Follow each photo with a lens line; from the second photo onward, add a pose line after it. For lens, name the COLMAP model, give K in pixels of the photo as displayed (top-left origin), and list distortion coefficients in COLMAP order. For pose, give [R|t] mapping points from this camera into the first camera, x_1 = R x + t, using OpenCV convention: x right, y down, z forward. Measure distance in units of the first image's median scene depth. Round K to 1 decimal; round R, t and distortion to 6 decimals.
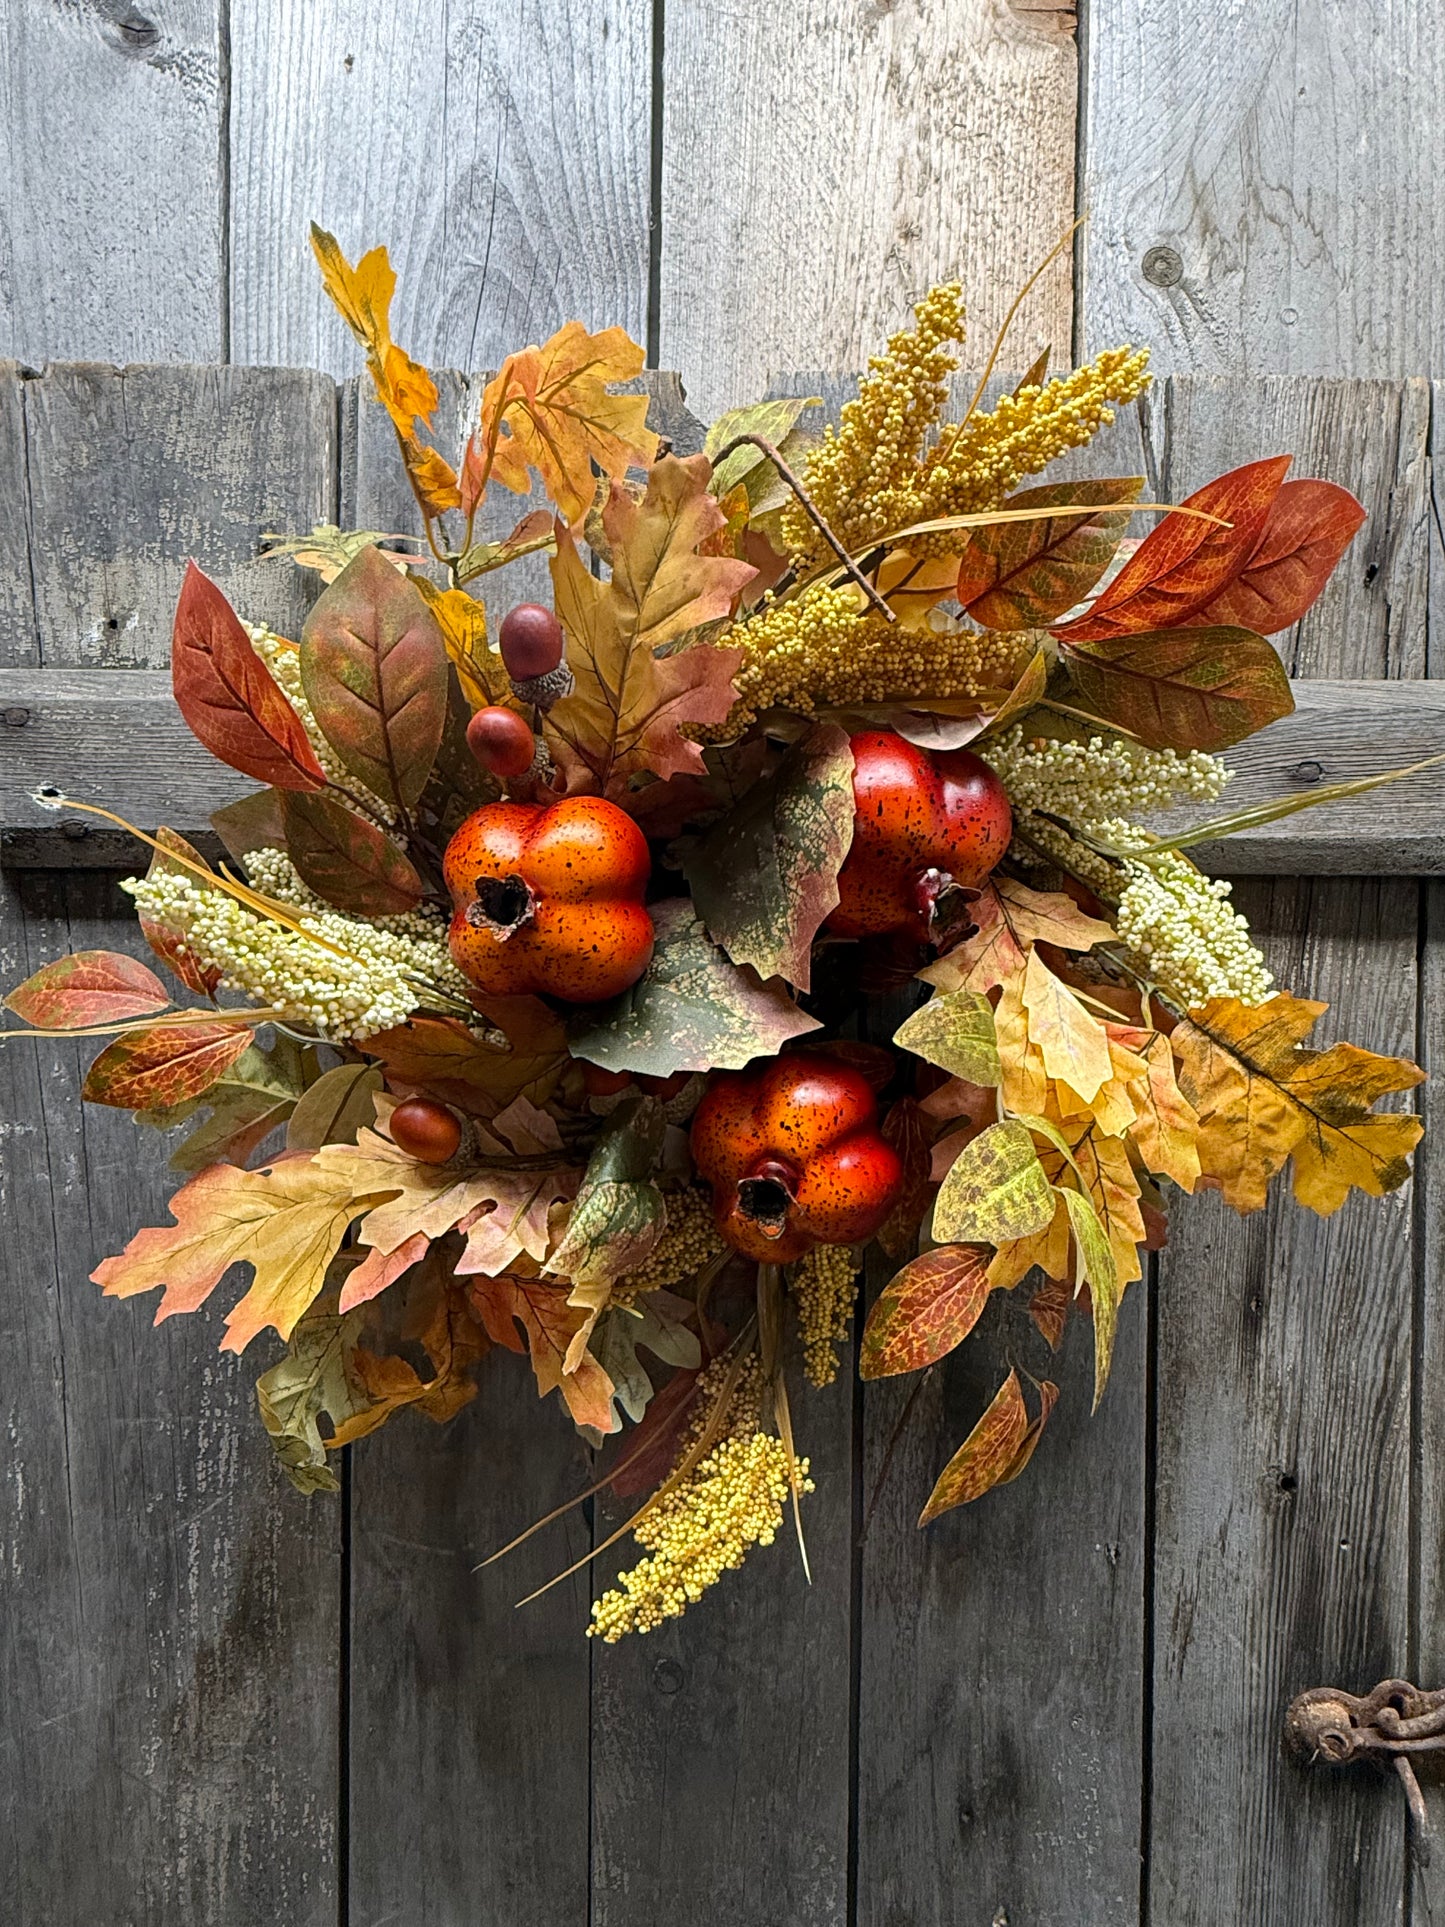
lens RADIAL K [[1529.3, 0, 722.2], [0, 1529.3, 974.8], [0, 0, 1]] dist [0.179793, -0.380215]
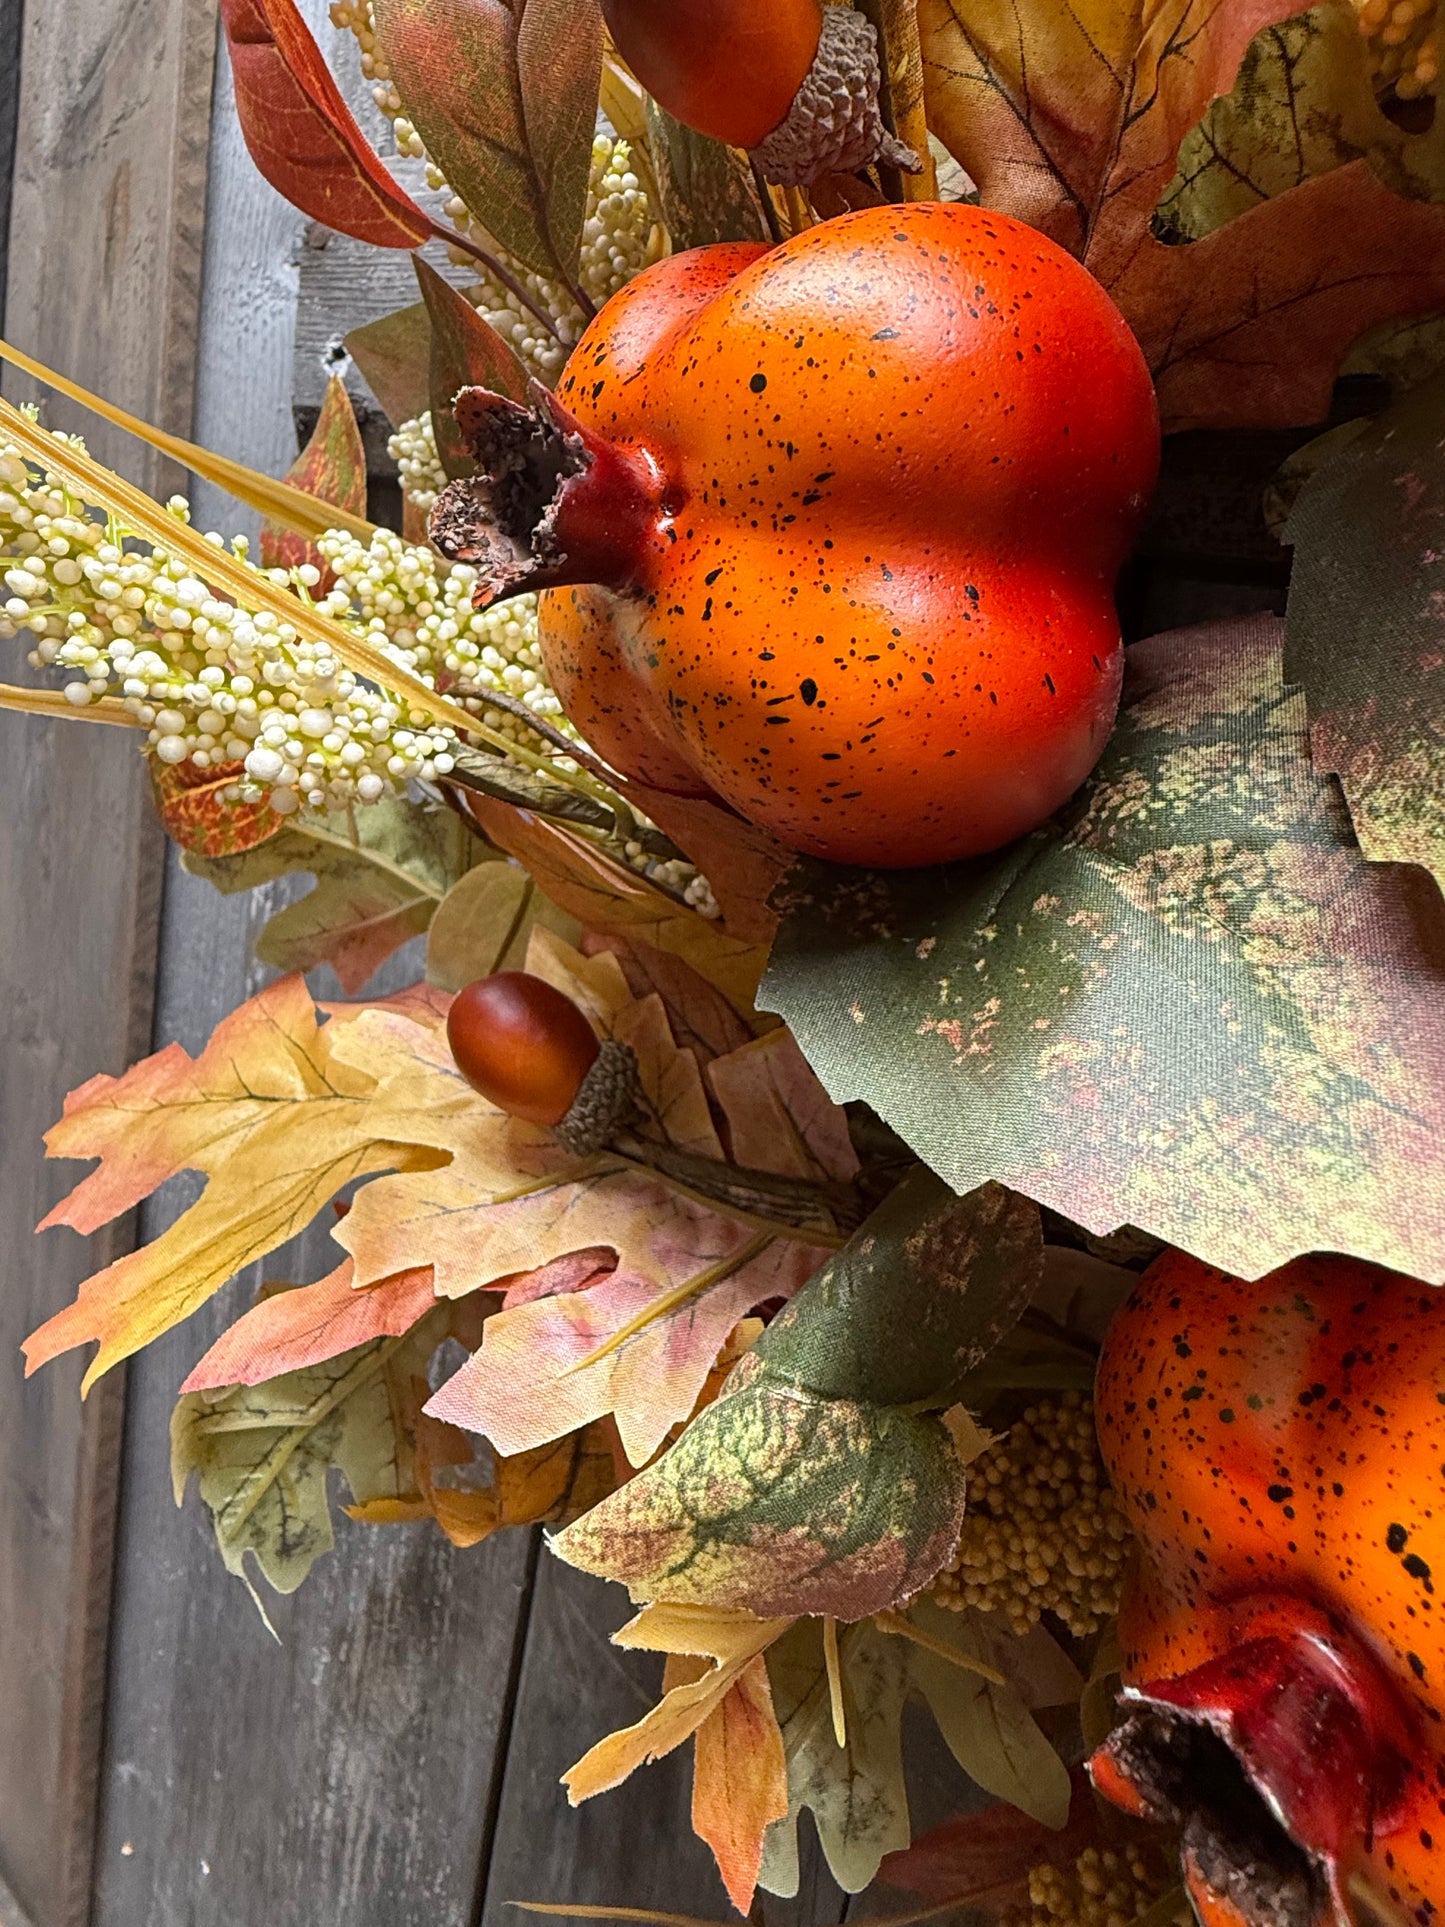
lens RADIAL K [[1166.9, 0, 722.1], [0, 1166.9, 826.1], [0, 0, 1]] dist [0.000872, -0.001527]
pose [[0.770704, 0.228899, -0.594660, 0.040481], [-0.189847, 0.973353, 0.128617, -0.017020], [0.608254, 0.013769, 0.793623, 0.775382]]
